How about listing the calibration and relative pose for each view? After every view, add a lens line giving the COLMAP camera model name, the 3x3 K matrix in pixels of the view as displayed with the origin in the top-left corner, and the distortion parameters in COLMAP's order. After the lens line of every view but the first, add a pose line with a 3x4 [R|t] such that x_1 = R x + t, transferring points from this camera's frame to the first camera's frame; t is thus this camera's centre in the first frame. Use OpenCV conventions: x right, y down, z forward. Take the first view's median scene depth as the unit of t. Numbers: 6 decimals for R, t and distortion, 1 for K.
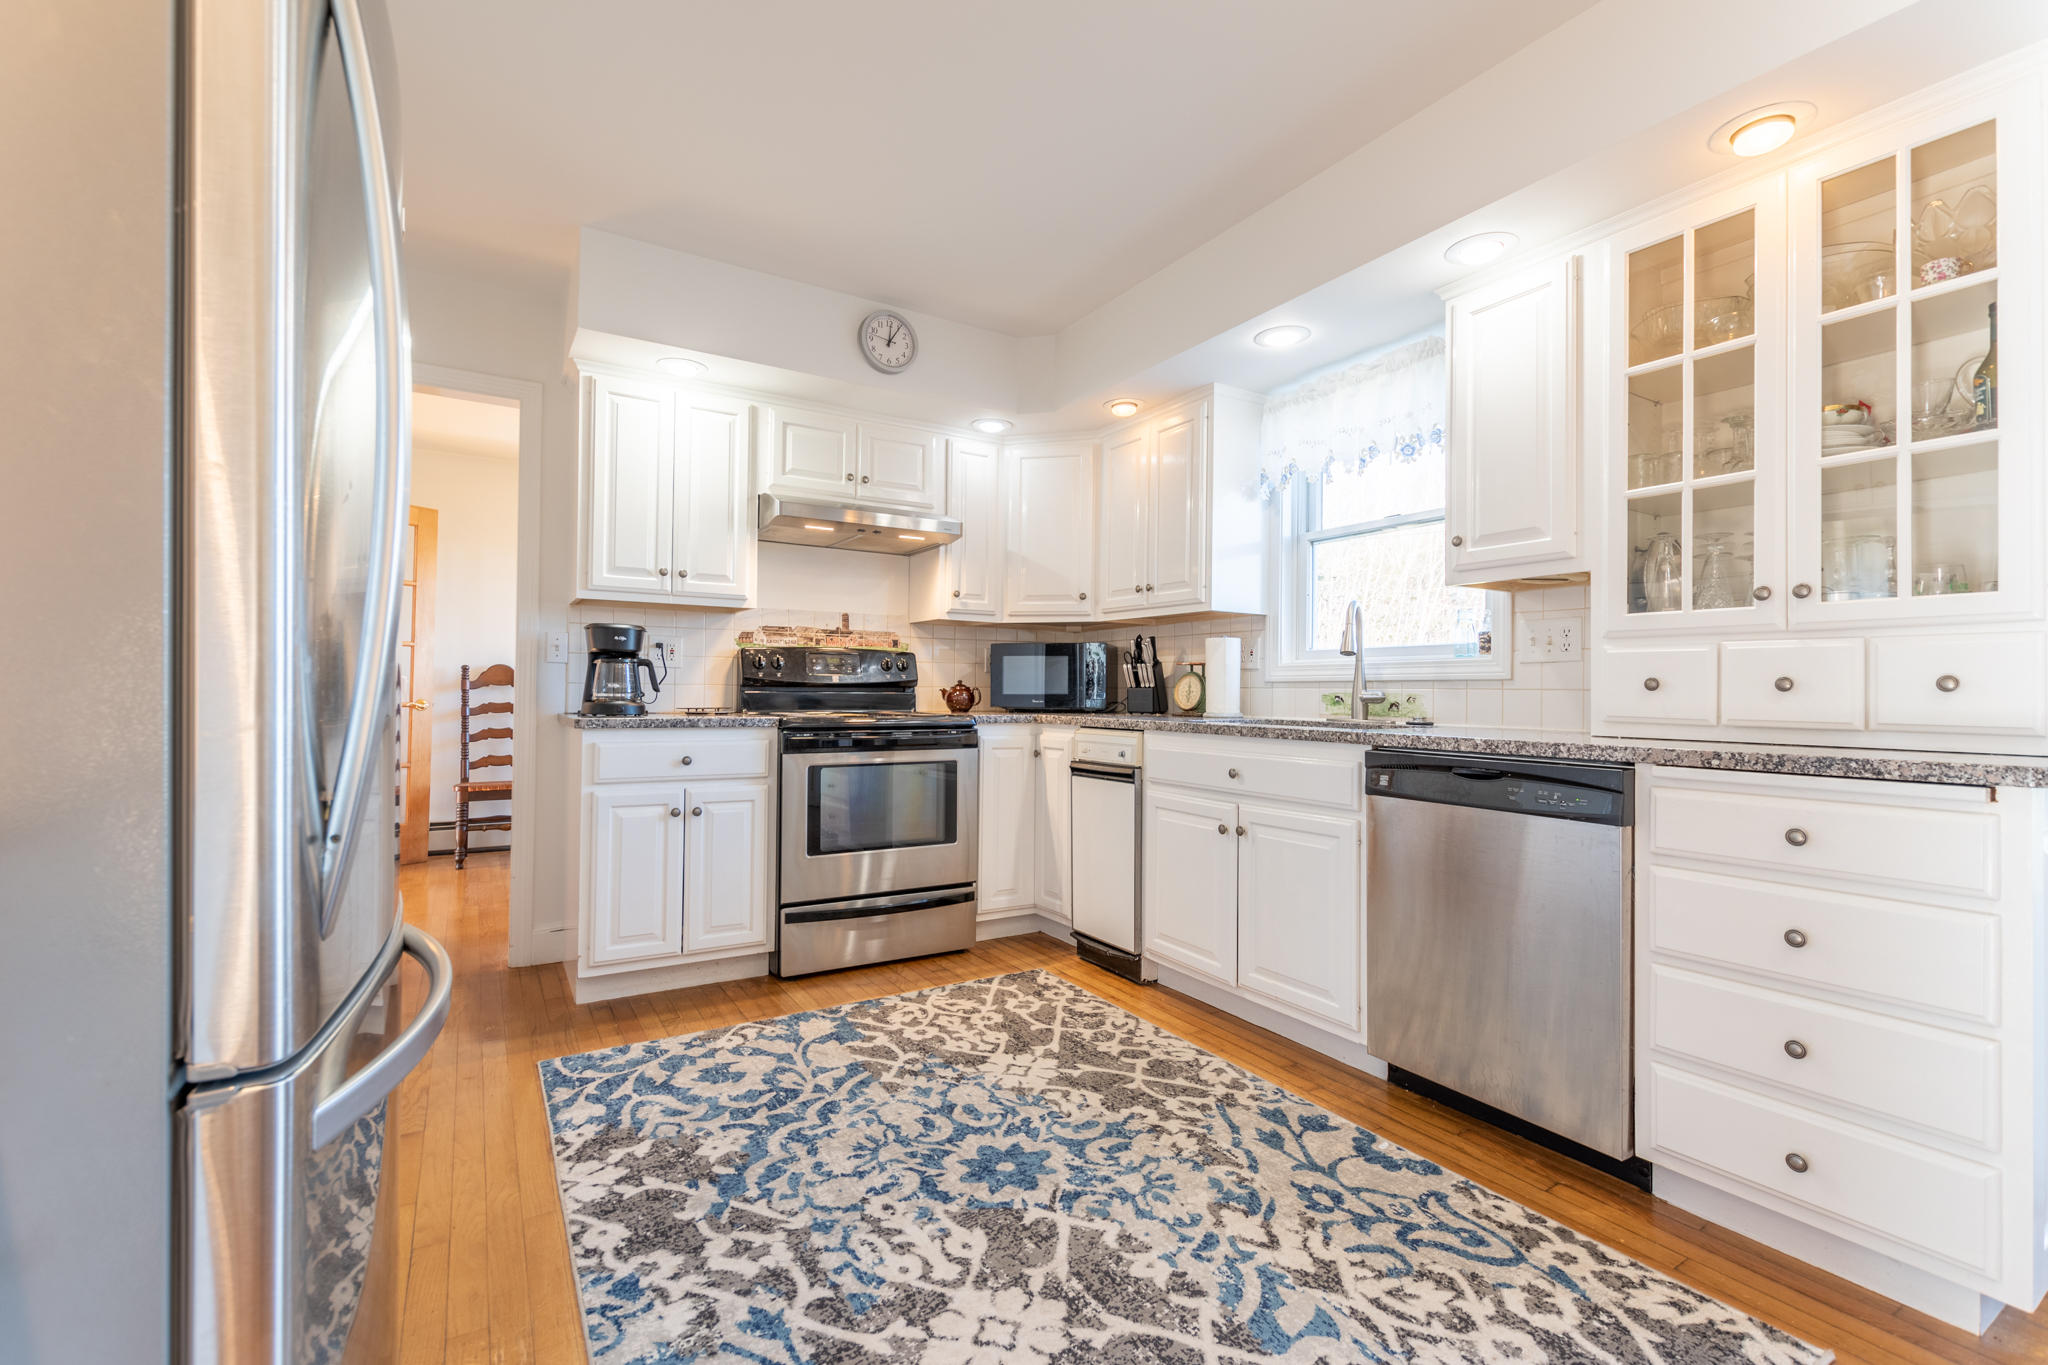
lens RADIAL K [[902.0, 0, 1026.7], [0, 902.0, 694.2], [0, 0, 1]] dist [0.003095, 0.000019]
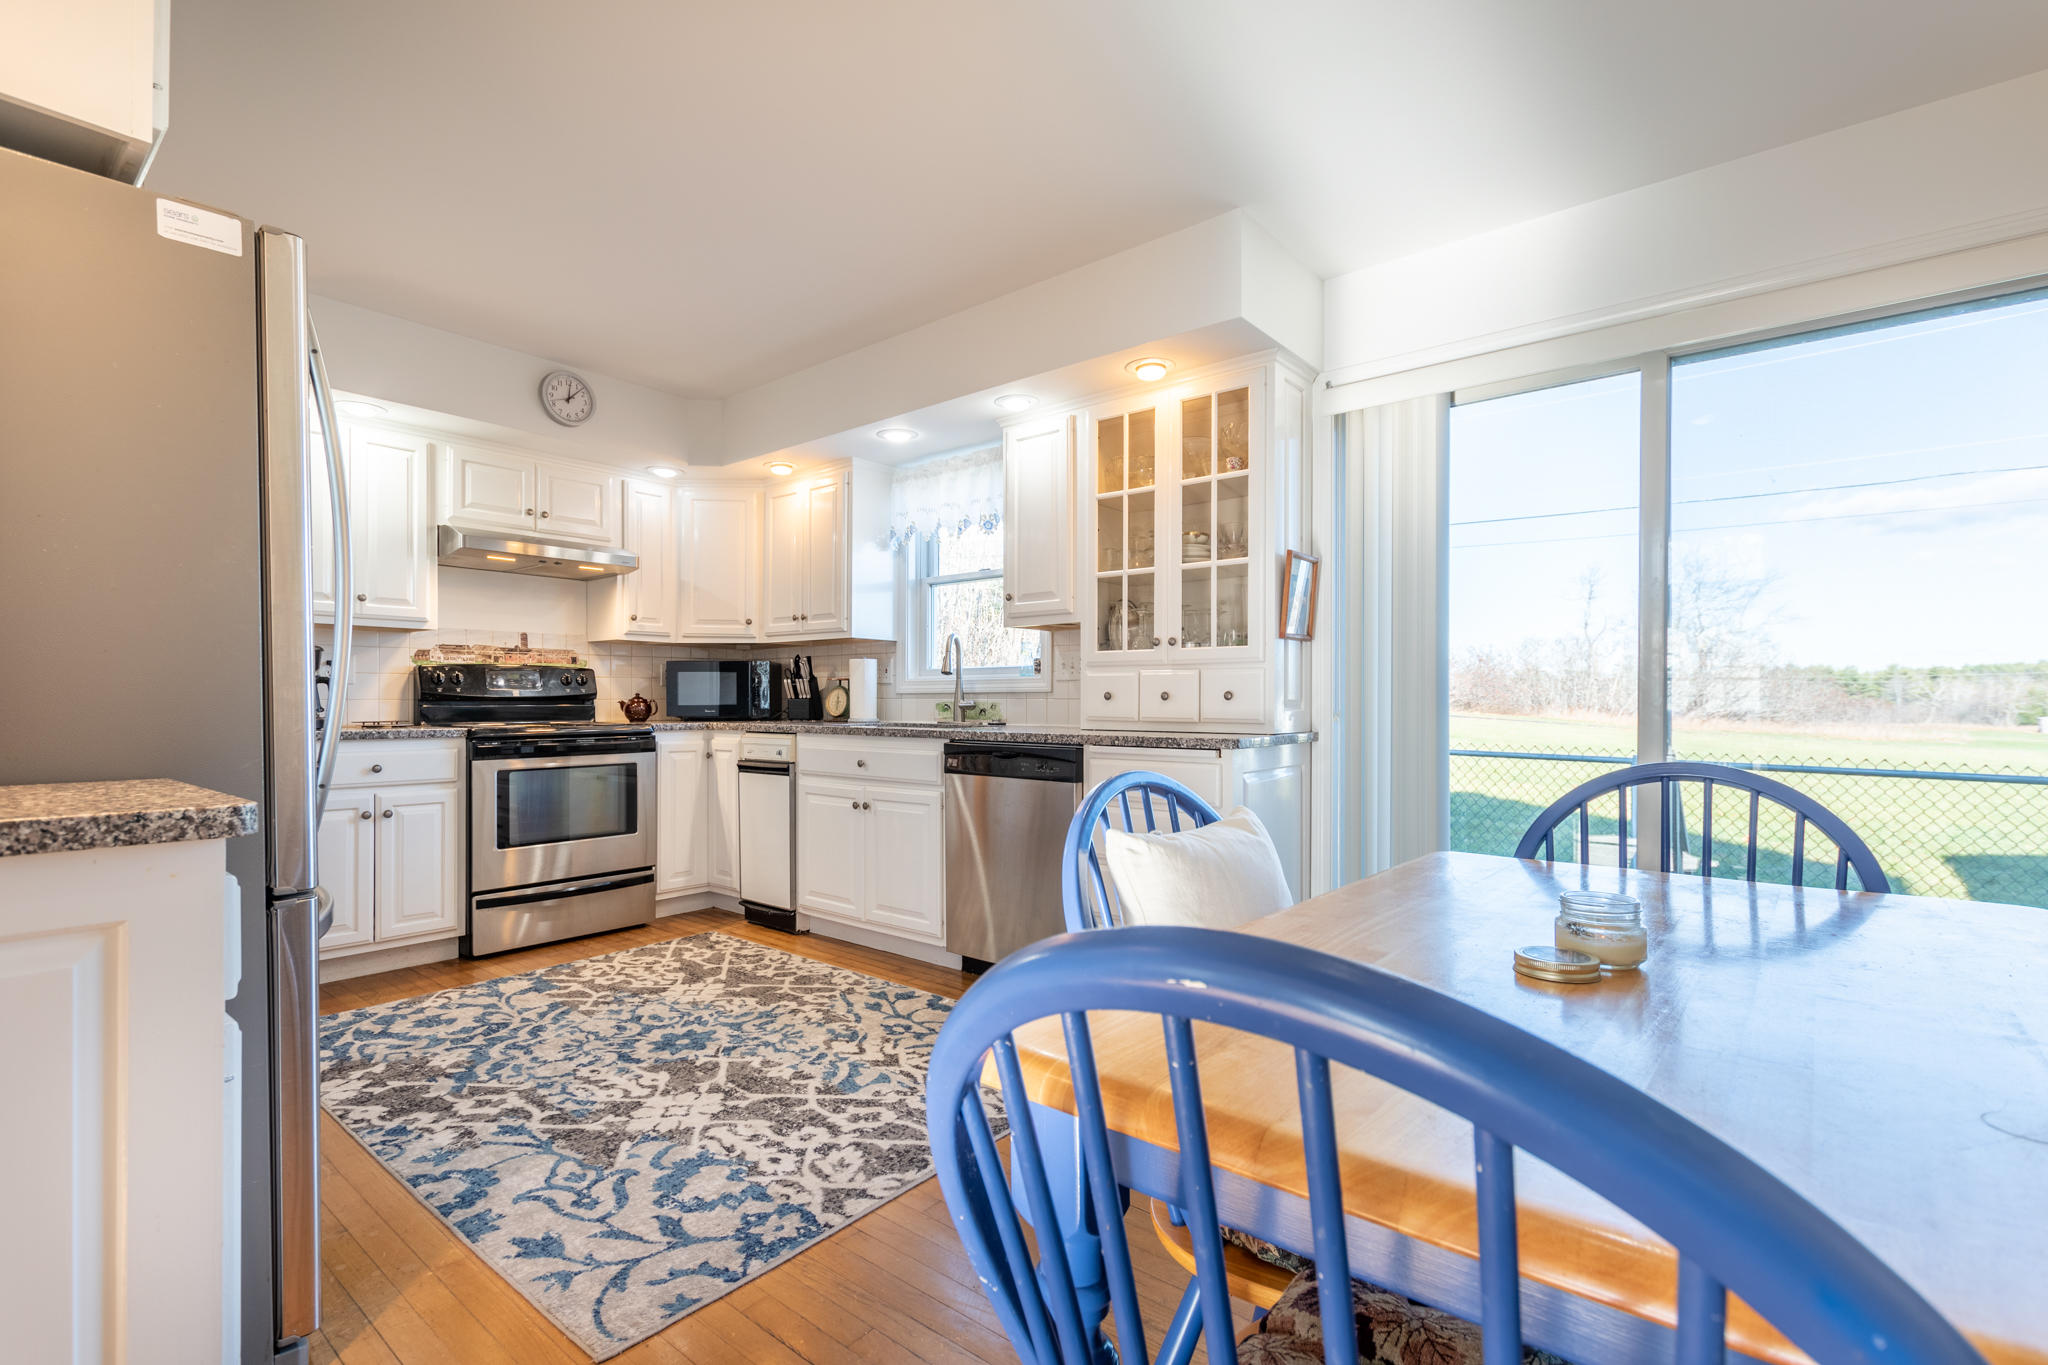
lens RADIAL K [[932.8, 0, 1007.0], [0, 932.8, 703.8], [0, 0, 1]] dist [0.011169, 0.000073]
pose [[0.951803, -0.010422, 0.306533, 0.010240], [0.009519, 0.999945, 0.004443, -0.004128], [-0.306562, -0.001311, 0.951850, -0.340350]]
